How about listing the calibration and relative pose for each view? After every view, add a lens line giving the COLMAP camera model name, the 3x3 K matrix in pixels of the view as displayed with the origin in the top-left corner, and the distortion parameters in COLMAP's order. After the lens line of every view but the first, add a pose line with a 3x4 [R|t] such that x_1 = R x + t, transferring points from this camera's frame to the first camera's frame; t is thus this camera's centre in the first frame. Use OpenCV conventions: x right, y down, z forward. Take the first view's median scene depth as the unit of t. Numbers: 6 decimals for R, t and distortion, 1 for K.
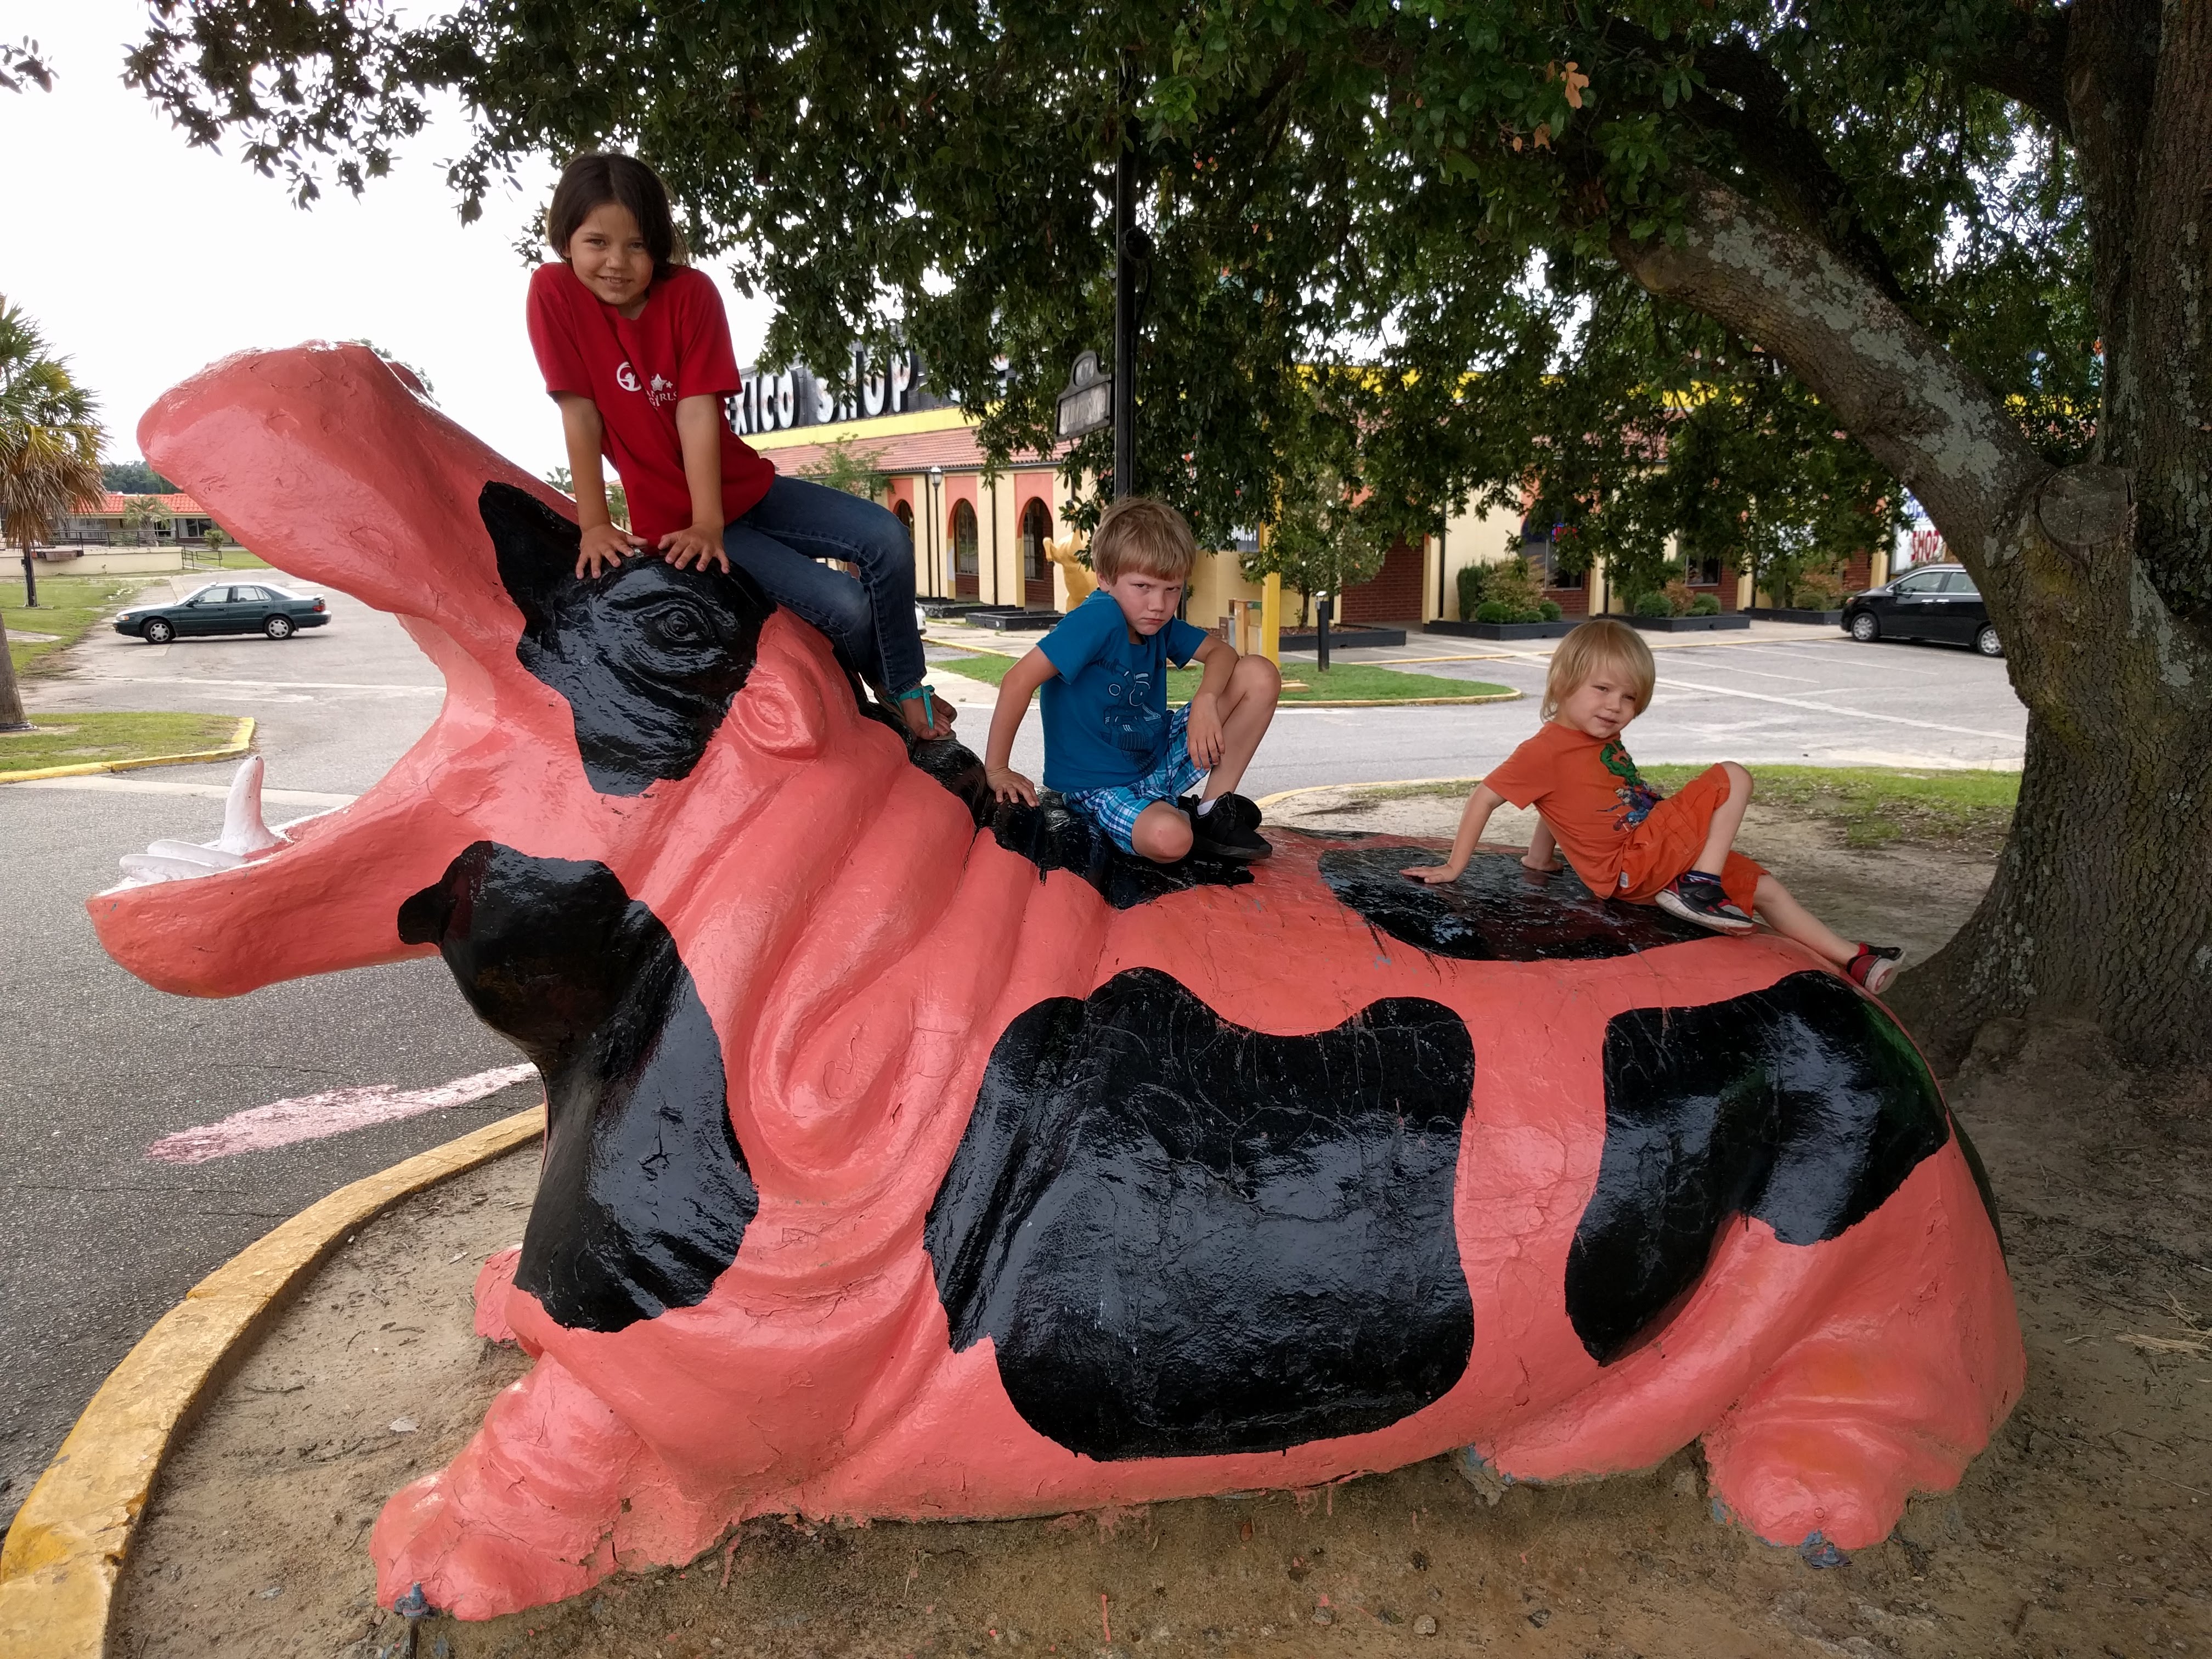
lens RADIAL K [[1700.5, 0, 1102.2], [0, 1700.5, 838.0], [0, 0, 1]] dist [-0.017386, 0.035222]
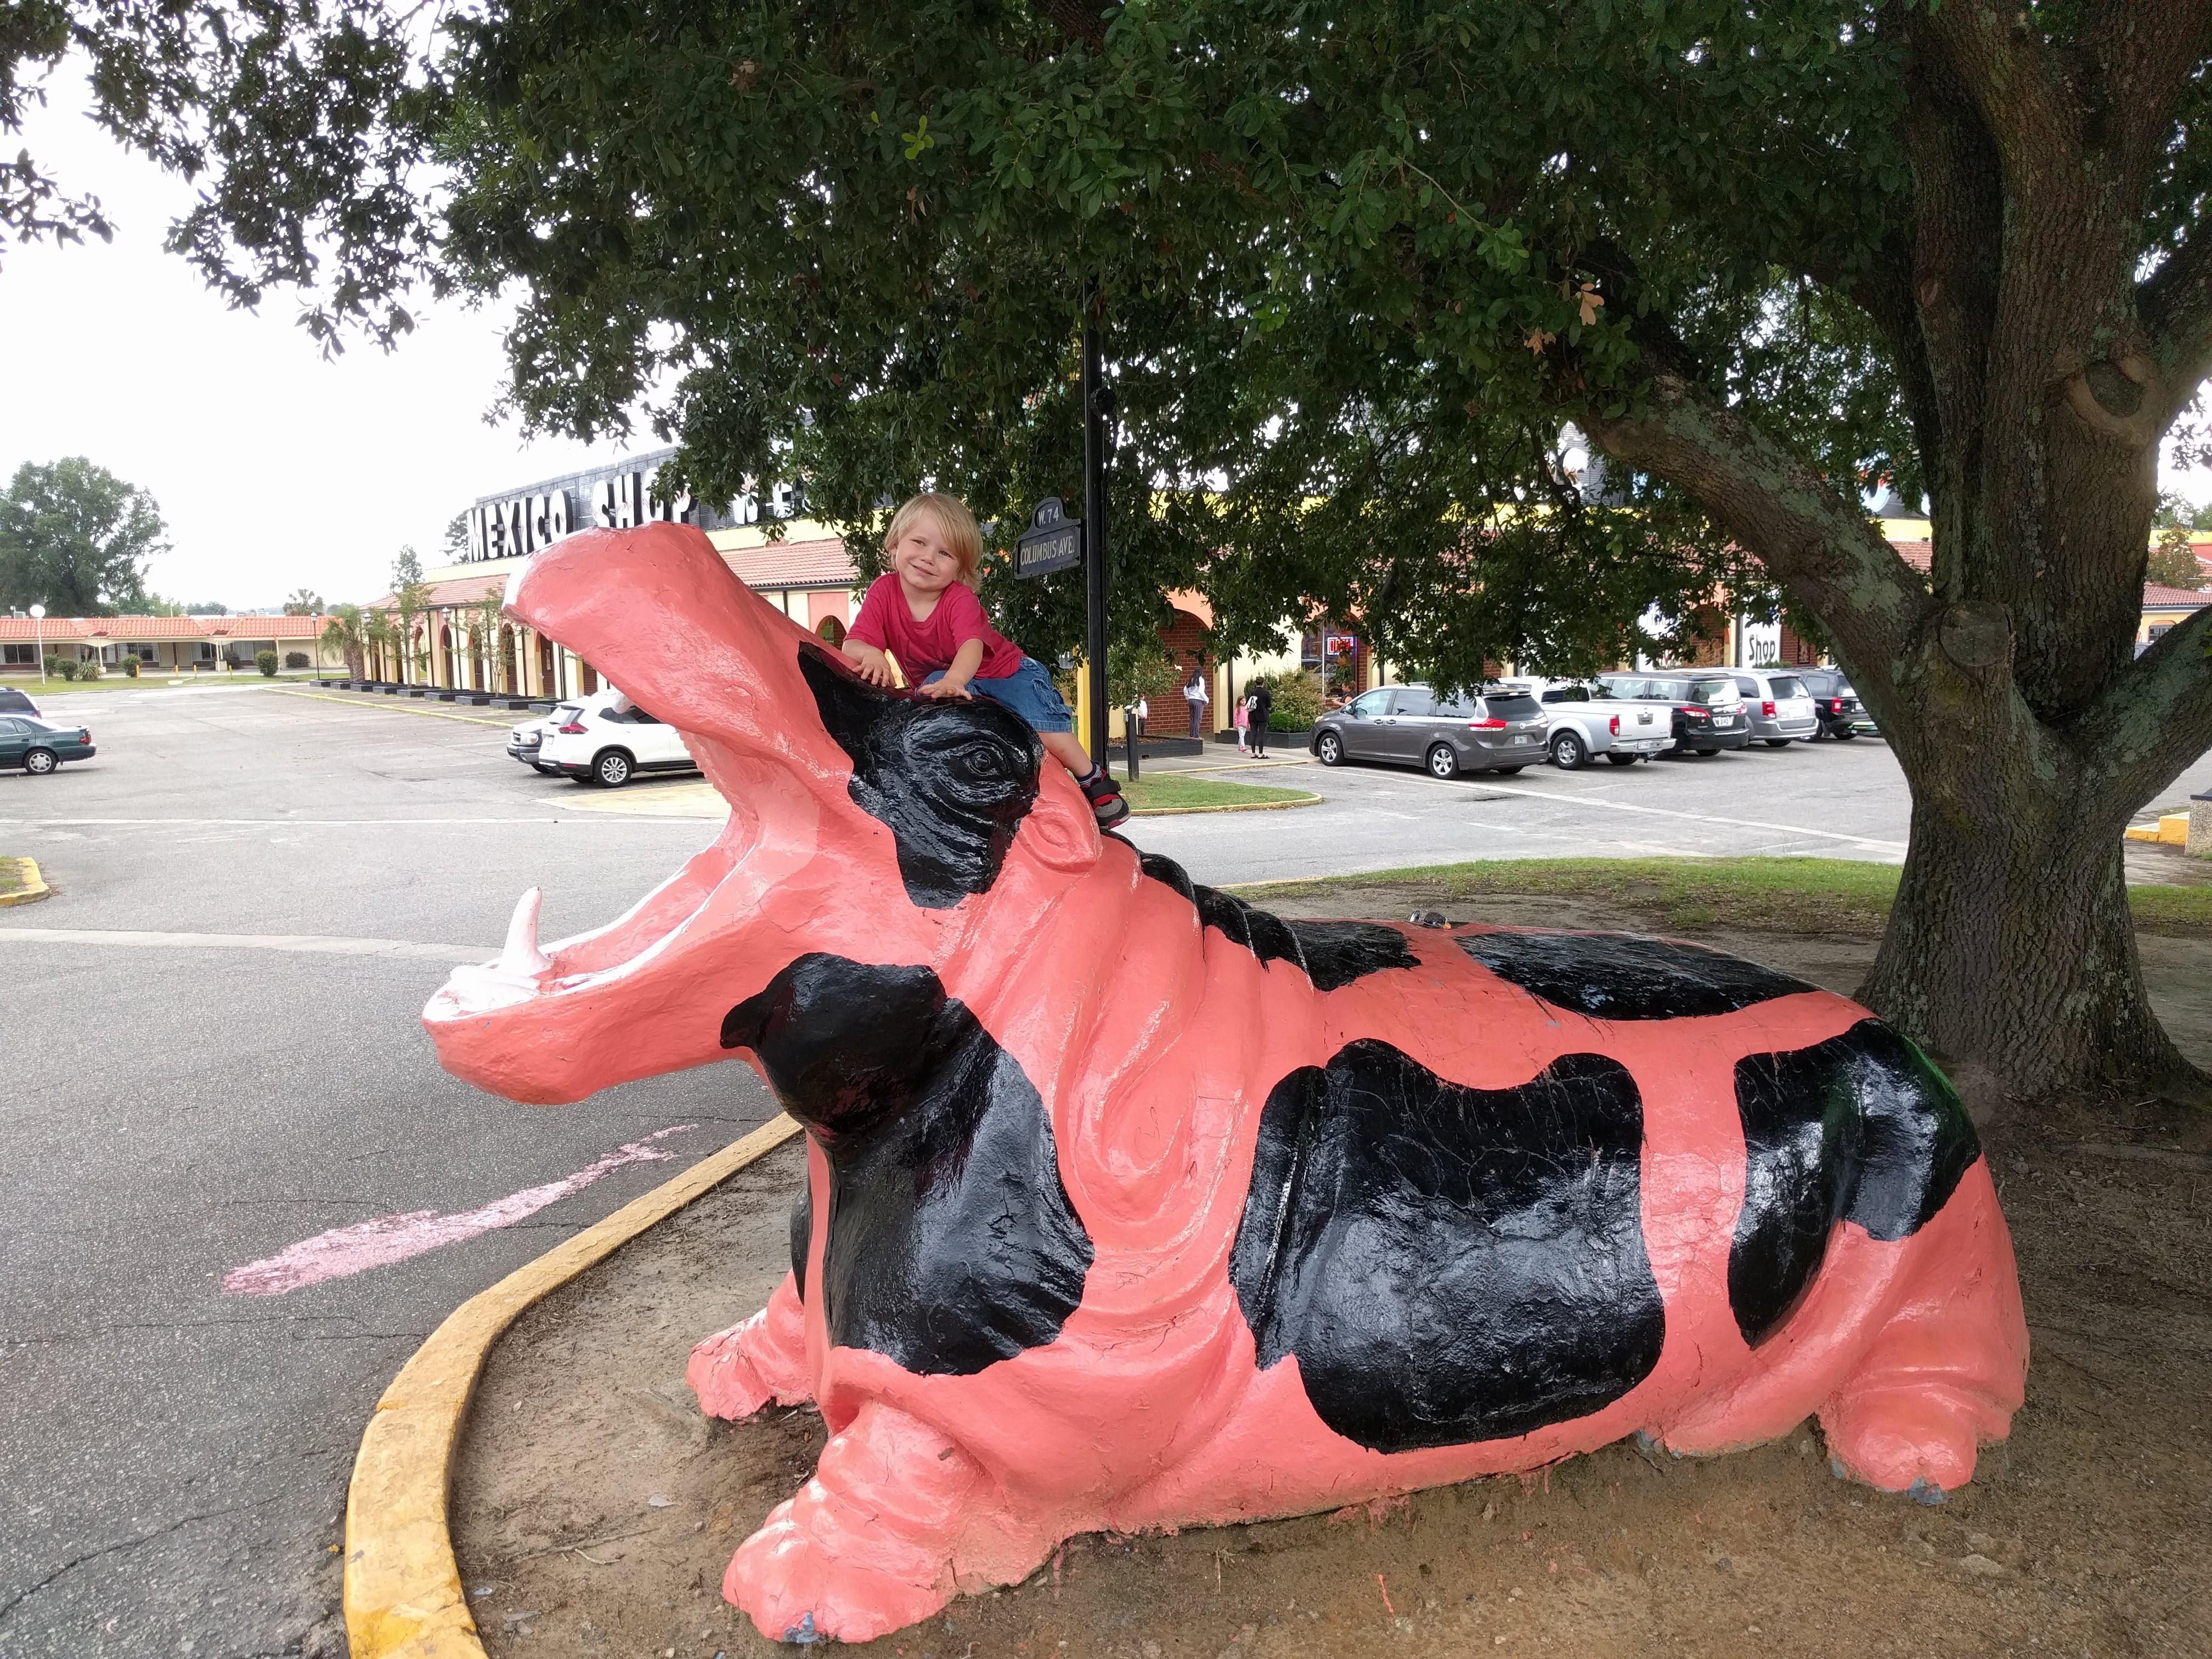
lens RADIAL K [[1700.5, 0, 1105.2], [0, 1700.5, 833.7], [0, 0, 1]] dist [-0.017386, 0.035222]
pose [[0.989839, -0.028790, 0.139250, -0.316028], [0.038142, 0.997158, -0.064966, 0.003479], [-0.136984, 0.069617, 0.988124, -0.159916]]
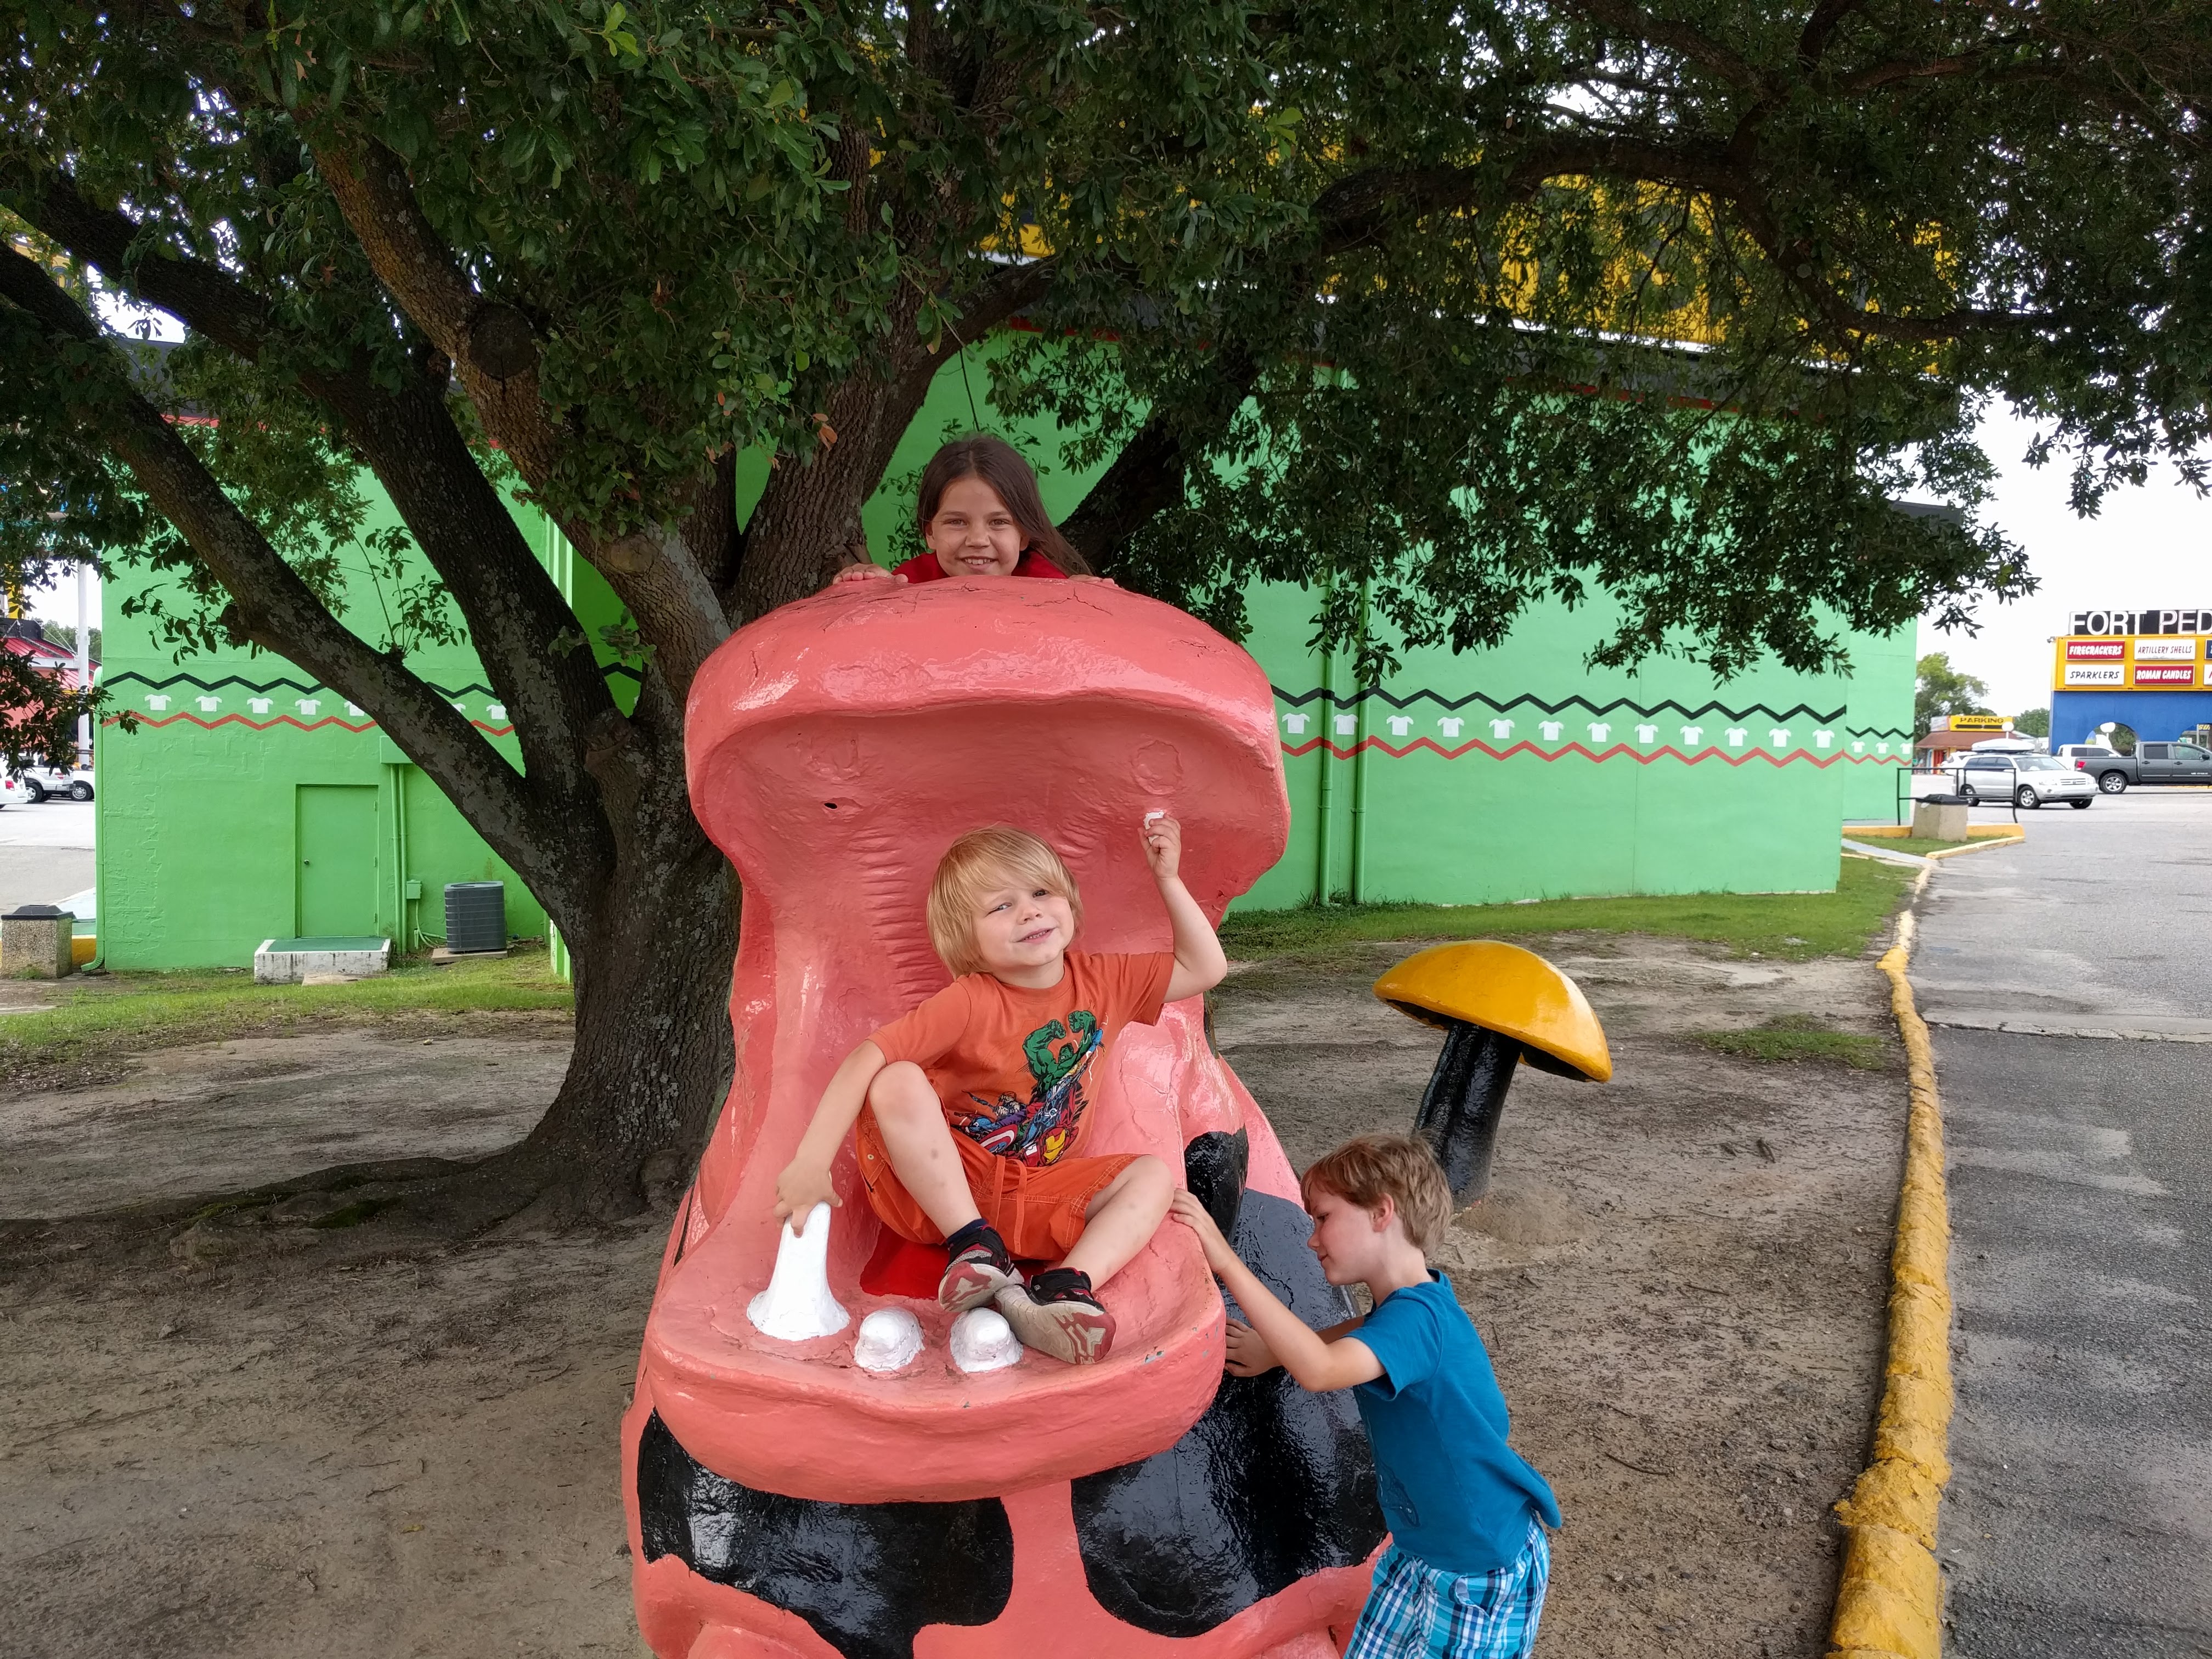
lens RADIAL K [[1700.5, 0, 1105.3], [0, 1700.5, 833.3], [0, 0, 1]] dist [-0.017386, 0.035222]
pose [[0.129544, -0.043339, 0.990626, -1.237075], [0.167411, 0.985659, 0.021230, -0.183238], [-0.977339, 0.163092, 0.134942, 0.872296]]
